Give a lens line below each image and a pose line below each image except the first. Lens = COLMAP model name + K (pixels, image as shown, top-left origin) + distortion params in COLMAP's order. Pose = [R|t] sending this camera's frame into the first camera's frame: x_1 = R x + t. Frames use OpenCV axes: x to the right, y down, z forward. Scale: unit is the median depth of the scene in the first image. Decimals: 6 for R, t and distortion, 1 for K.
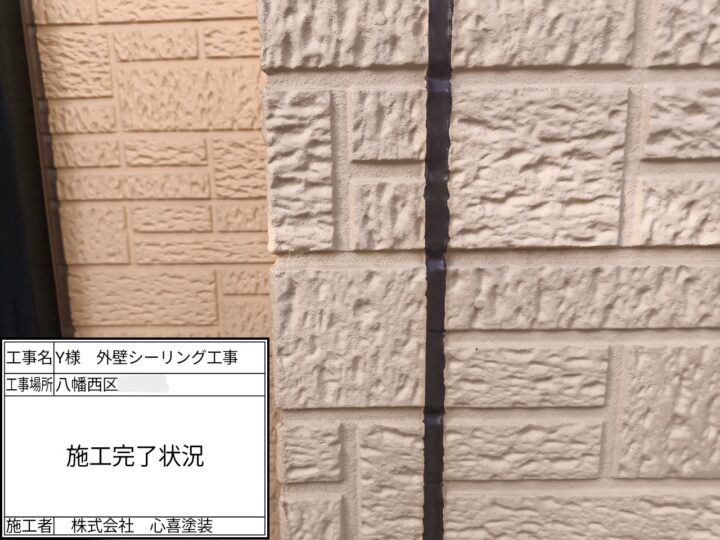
lens RADIAL K [[808.4, 0, 358.8], [0, 808.4, 247.5], [0, 0, 1]] dist [0.010024, -0.005674]
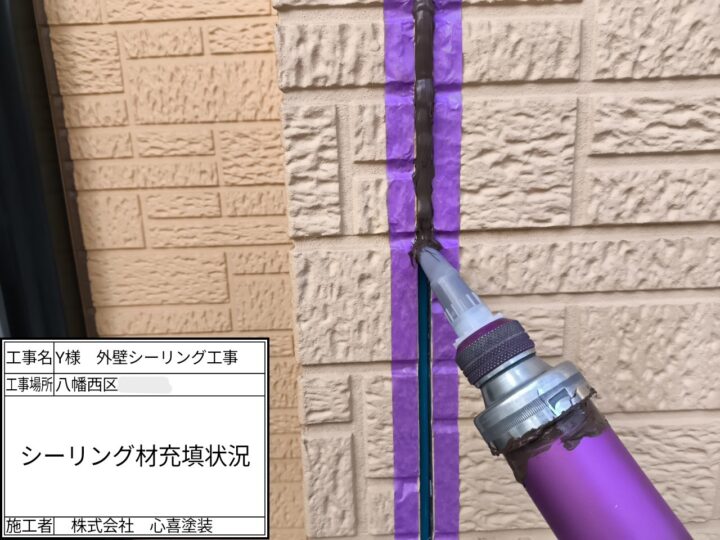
lens RADIAL K [[873.1, 0, 360.5], [0, 873.1, 301.6], [0, 0, 1]] dist [0.005519, -0.004125]
pose [[0.999654, -0.024769, 0.008863, -0.014599], [0.023862, 0.995578, 0.090860, -0.014467], [-0.011074, -0.090617, 0.995824, -0.314916]]
